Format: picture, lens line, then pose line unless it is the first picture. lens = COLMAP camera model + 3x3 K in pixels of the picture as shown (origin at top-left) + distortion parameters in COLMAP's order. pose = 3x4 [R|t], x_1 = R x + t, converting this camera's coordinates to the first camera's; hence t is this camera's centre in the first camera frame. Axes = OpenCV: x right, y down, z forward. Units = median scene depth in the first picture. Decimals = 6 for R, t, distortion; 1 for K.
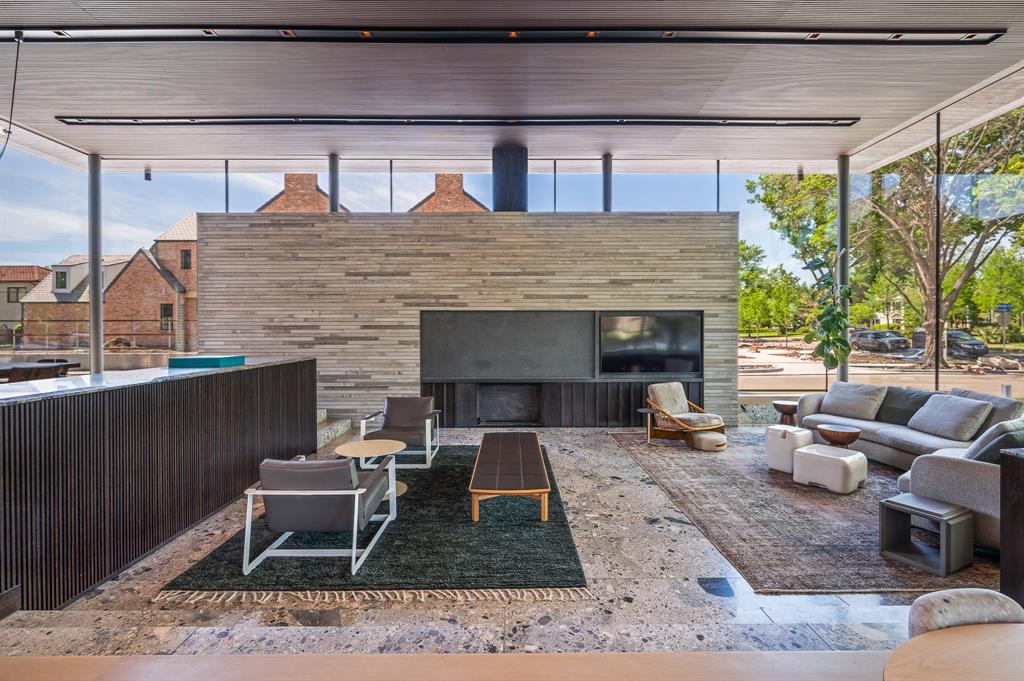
lens RADIAL K [[488.8, 0, 514.4], [0, 488.8, 332.8], [0, 0, 1]] dist [0.001372, 0.000146]
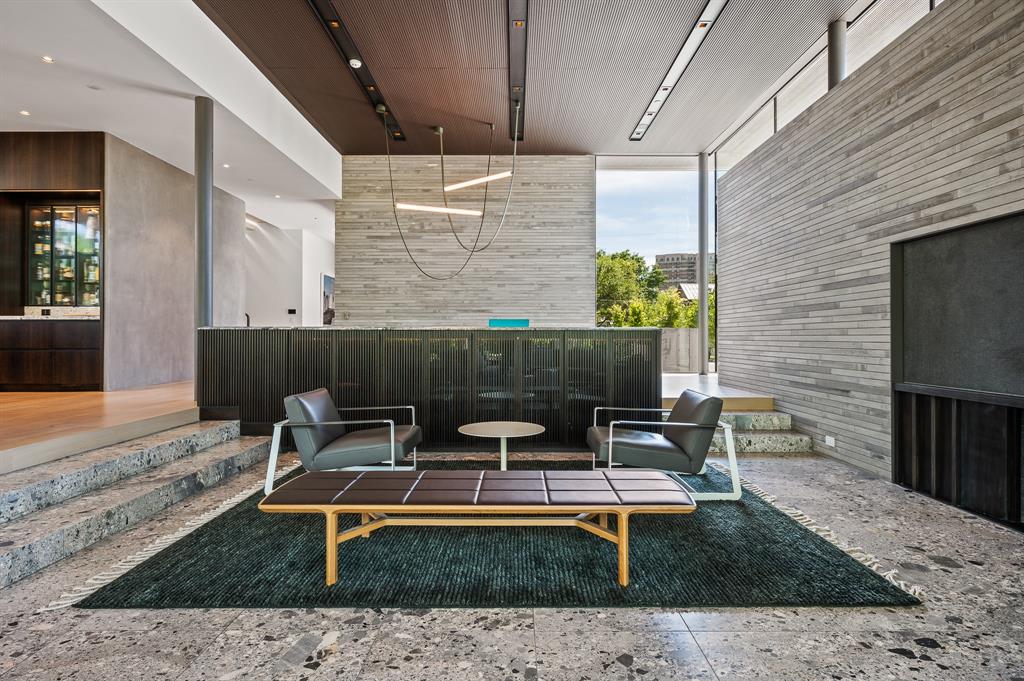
lens RADIAL K [[521.4, 0, 512.0], [0, 521.4, 340.5], [0, 0, 1]] dist [-0.005427, -0.000745]
pose [[-0.005496, 0.008212, -0.999951, 0.334840], [-0.008335, 0.999931, 0.008258, 0.051416], [0.999950, 0.008380, -0.005427, 0.621635]]
